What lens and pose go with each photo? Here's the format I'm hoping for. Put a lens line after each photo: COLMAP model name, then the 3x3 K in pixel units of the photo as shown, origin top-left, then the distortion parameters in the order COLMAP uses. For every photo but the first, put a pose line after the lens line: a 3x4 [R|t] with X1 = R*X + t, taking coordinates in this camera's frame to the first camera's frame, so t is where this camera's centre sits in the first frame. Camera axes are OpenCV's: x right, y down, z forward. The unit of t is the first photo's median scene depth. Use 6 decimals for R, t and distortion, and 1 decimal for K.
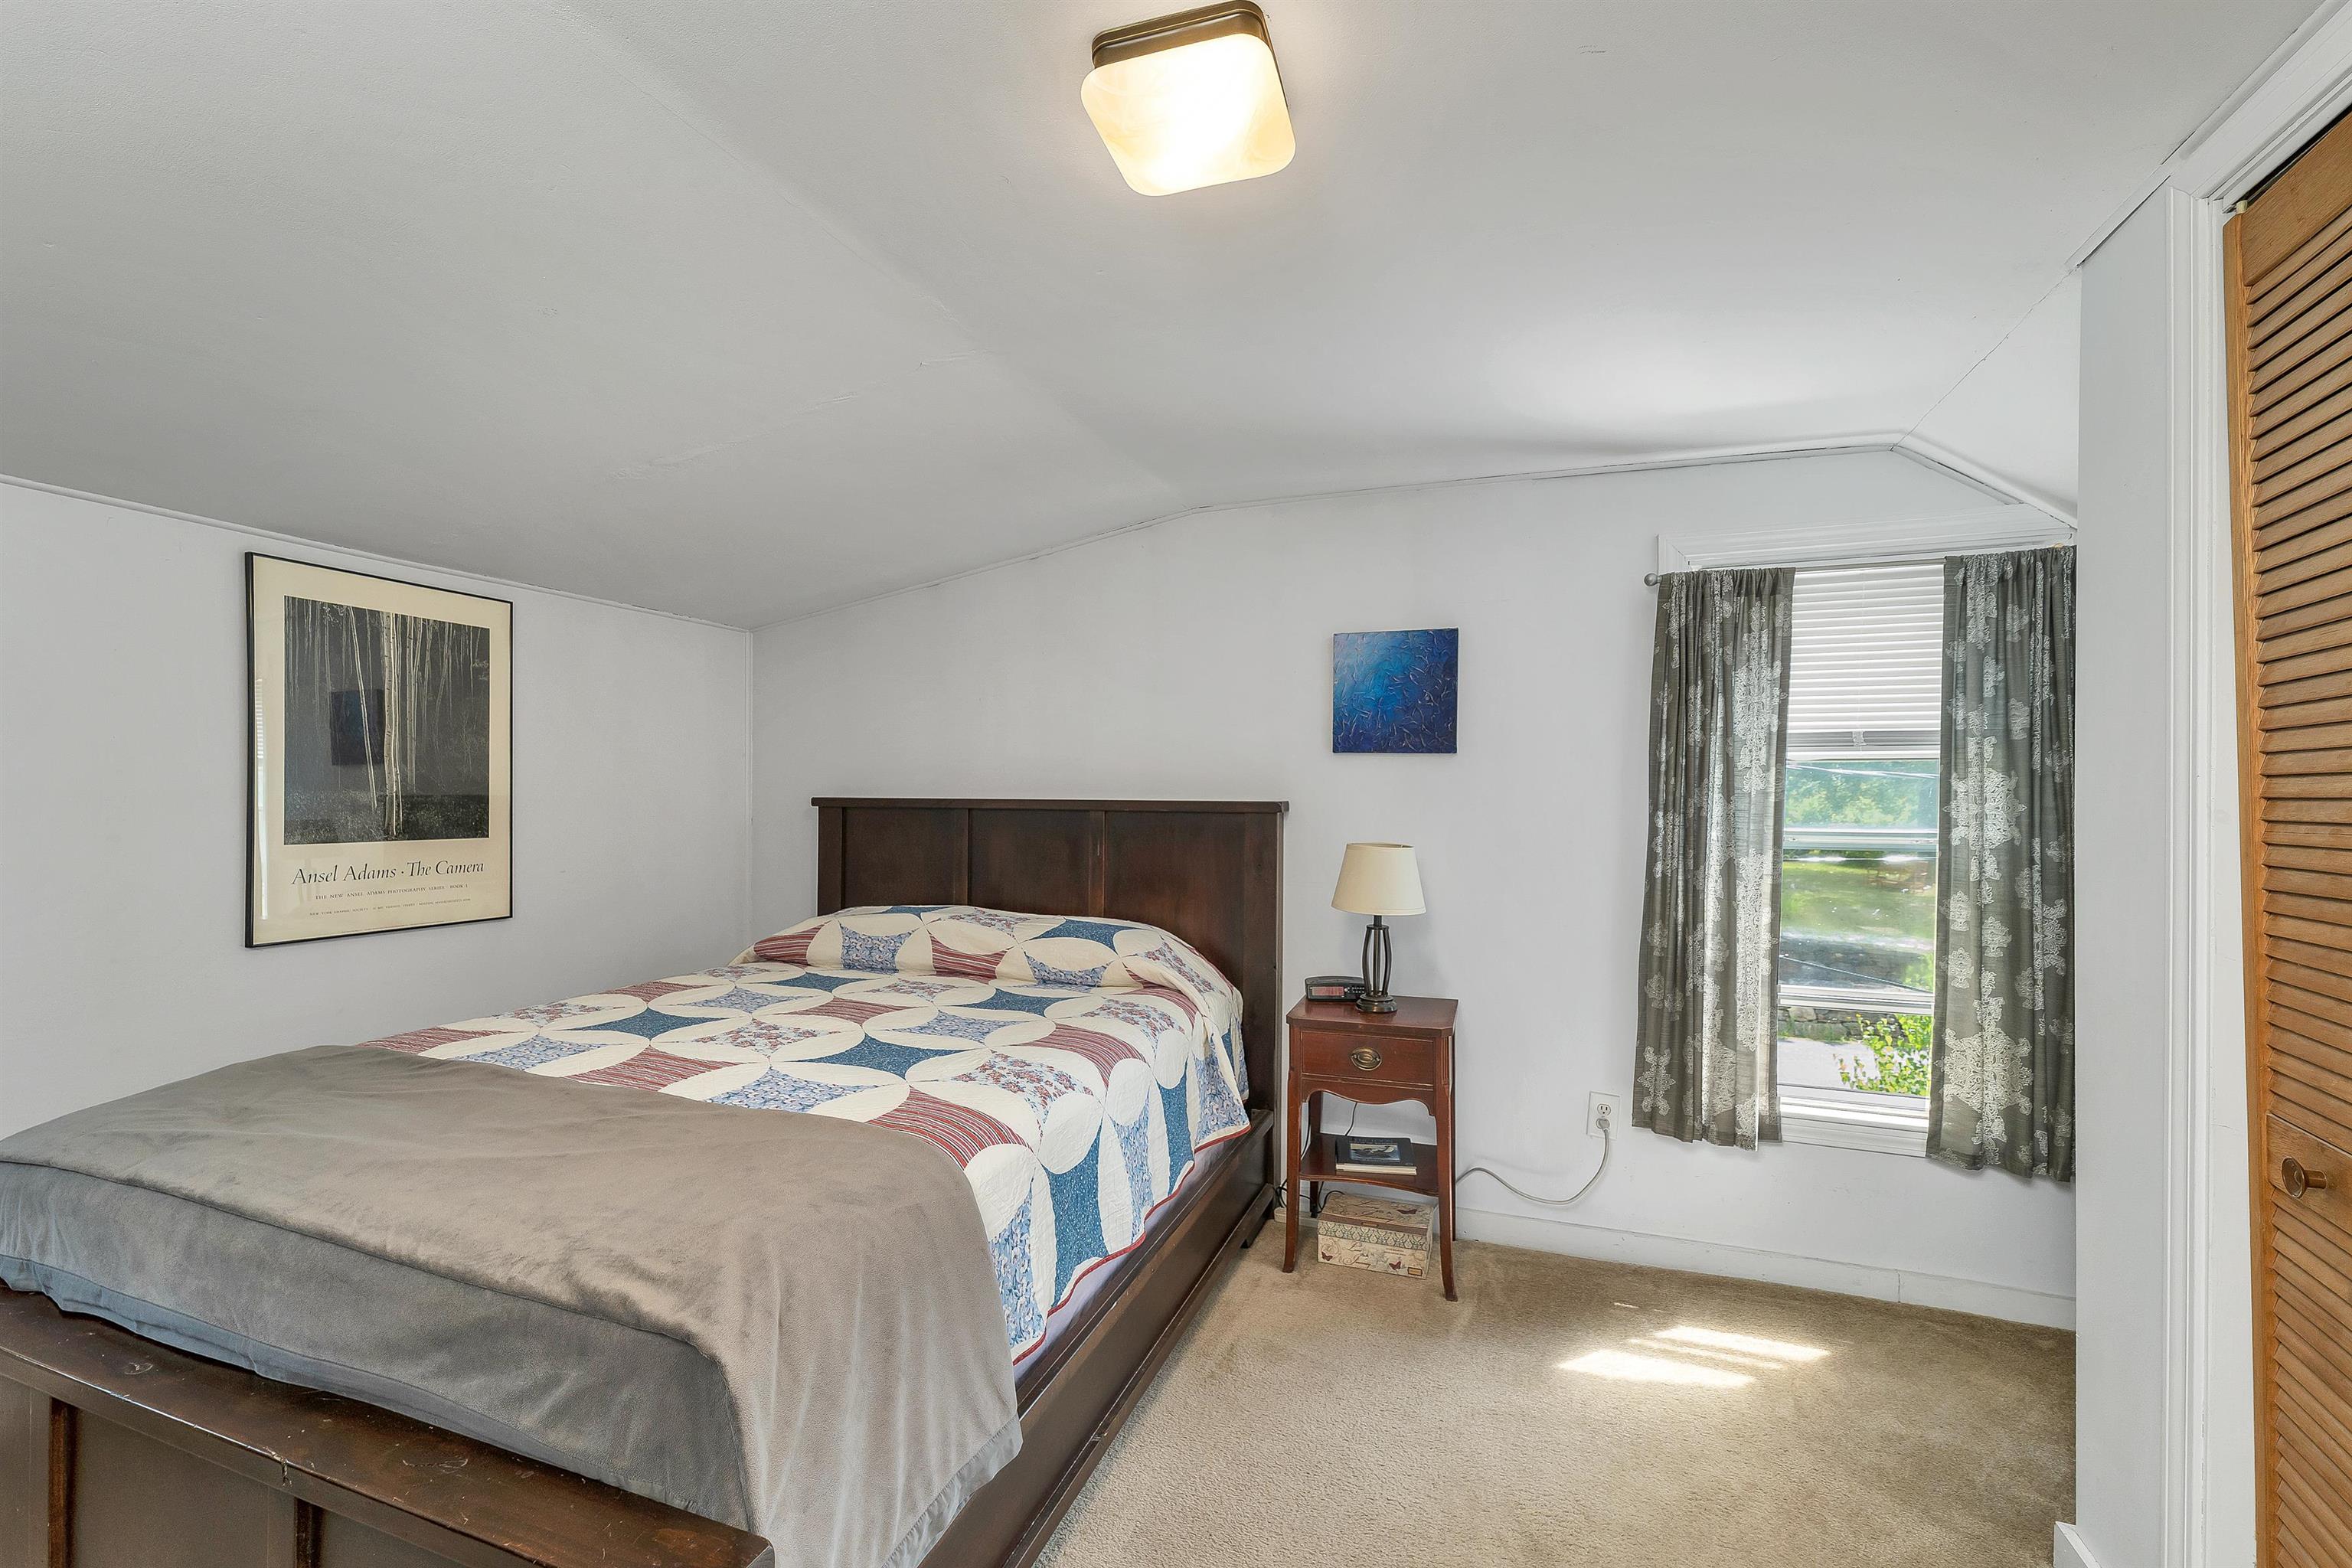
lens RADIAL K [[967.3, 0, 1214.2], [0, 967.3, 787.1], [0, 0, 1]] dist [-0.001708, -0.000052]
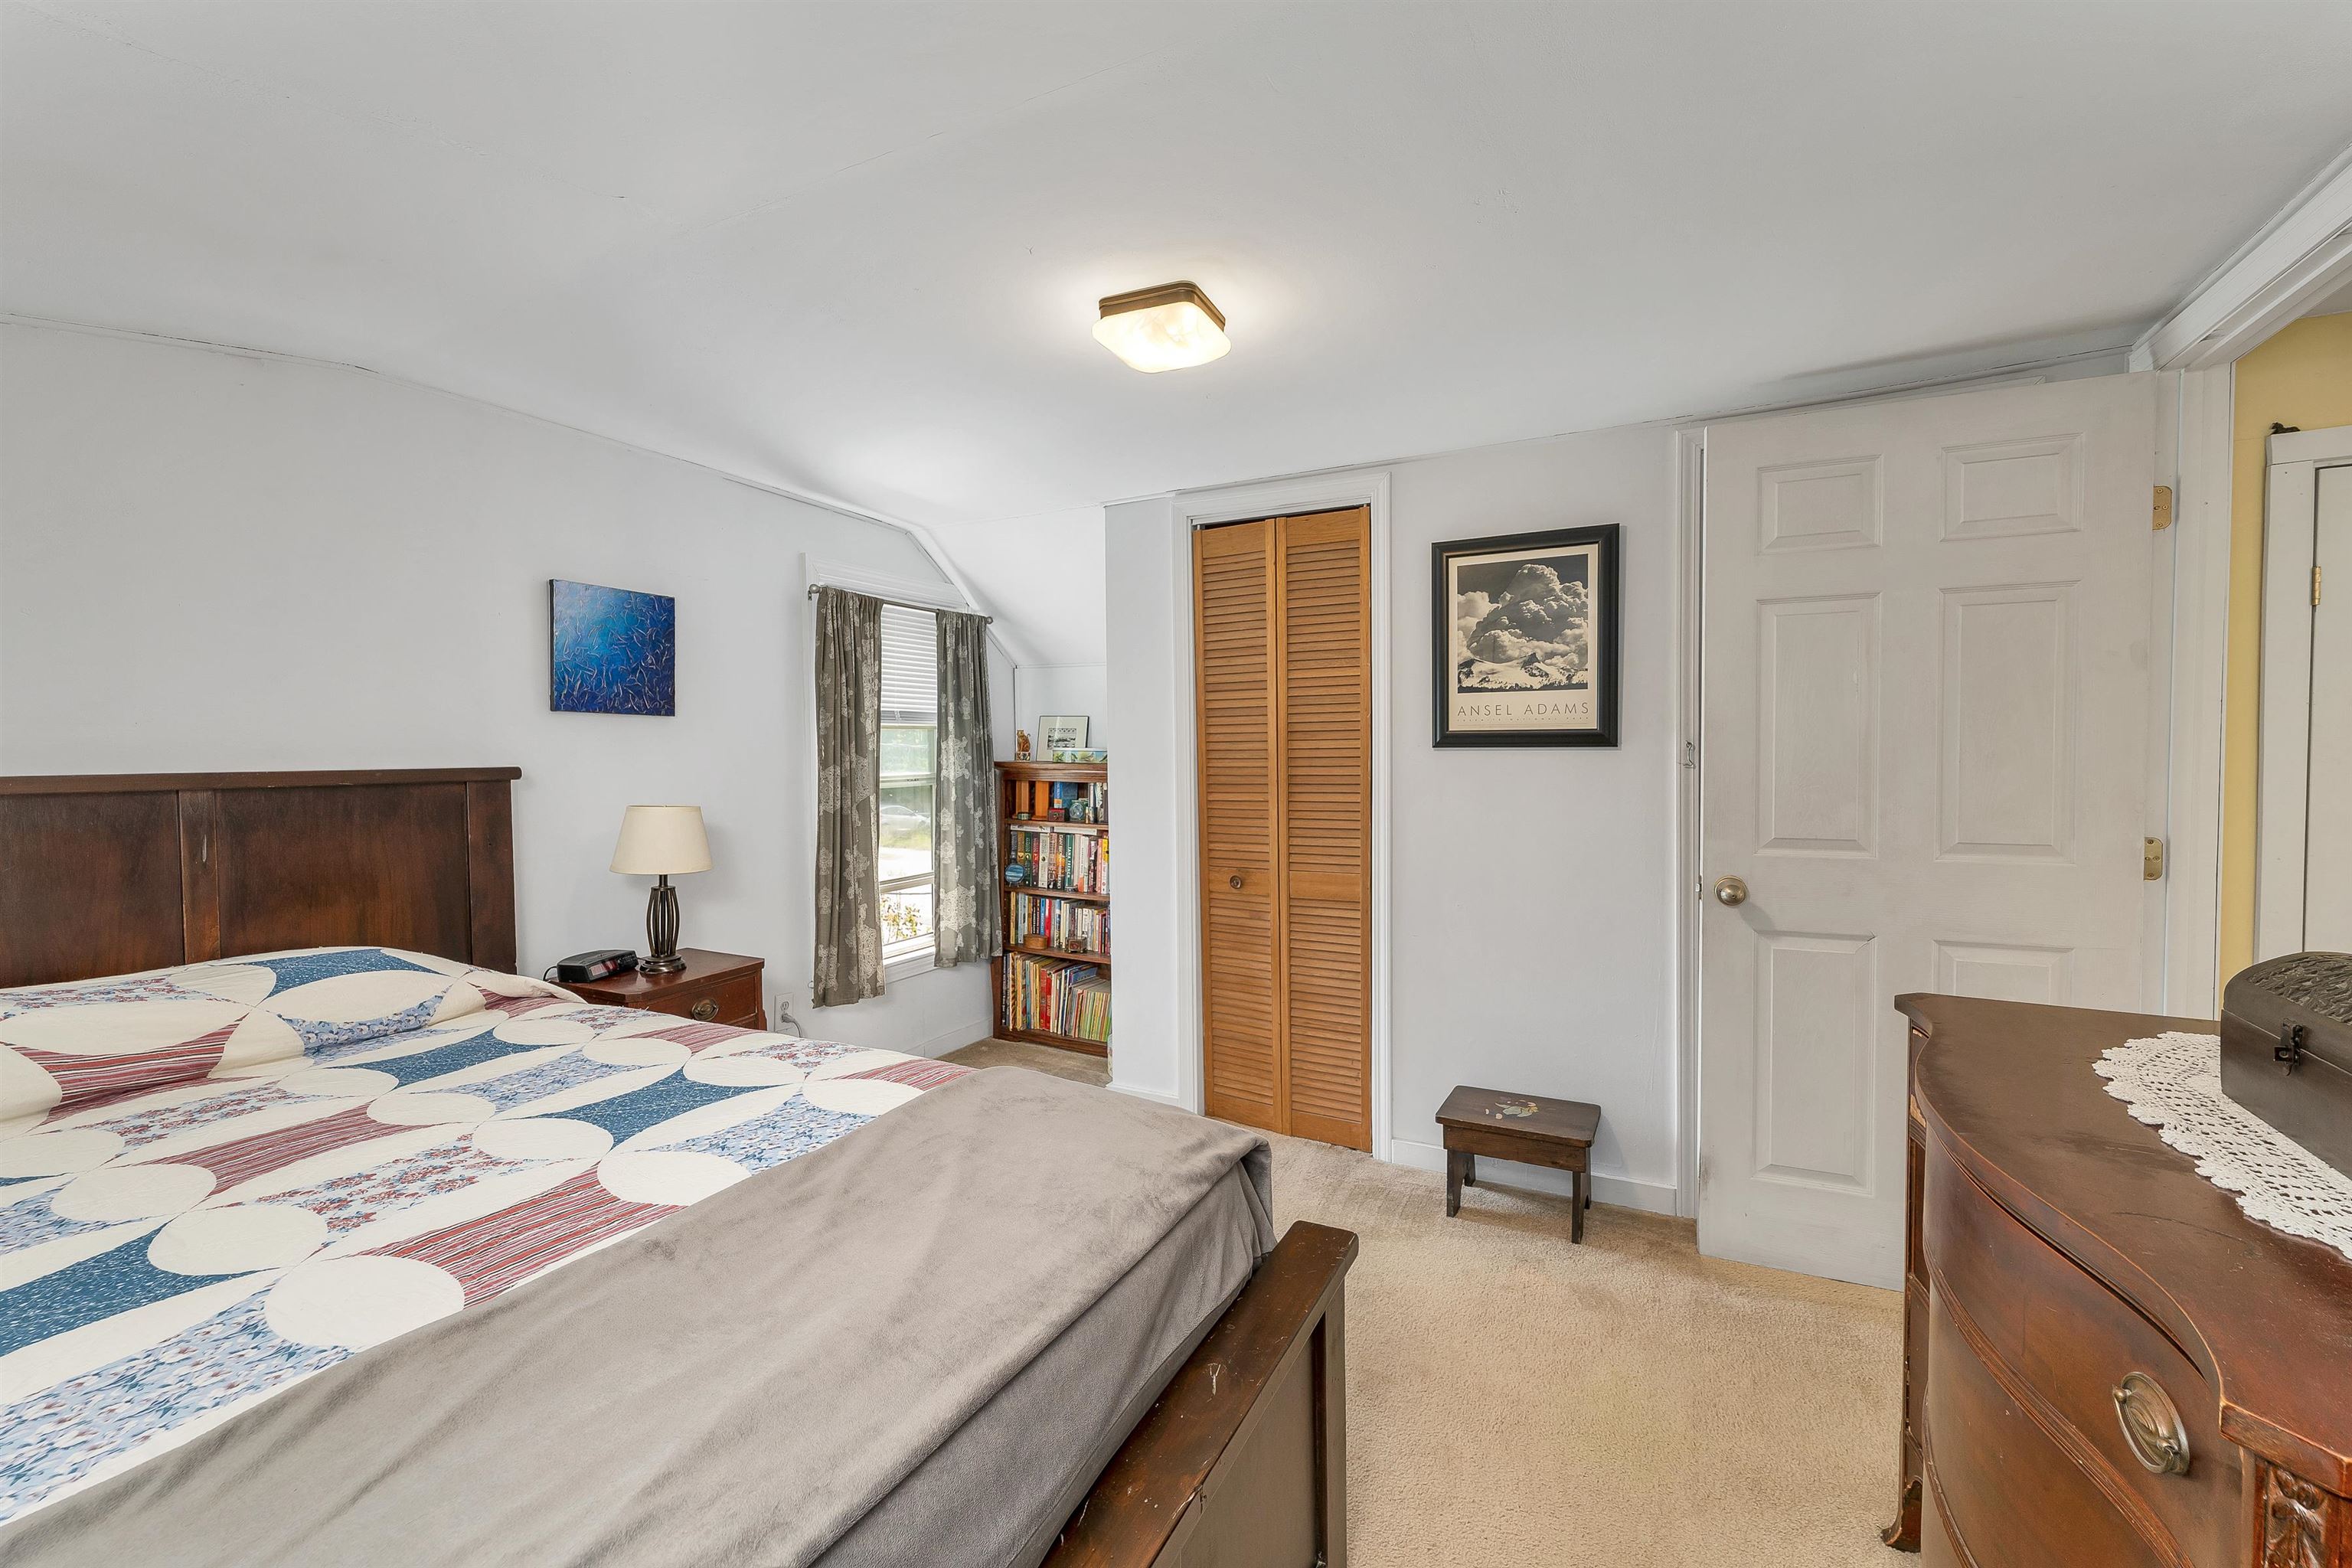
lens RADIAL K [[983.2, 0, 1156.5], [0, 983.2, 758.4], [0, 0, 1]] dist [0.000613, 0.000324]
pose [[0.095545, -0.015177, 0.995309, -0.842647], [0.011640, 0.999832, 0.014129, 0.001631], [-0.995357, 0.010235, 0.095706, 0.422423]]
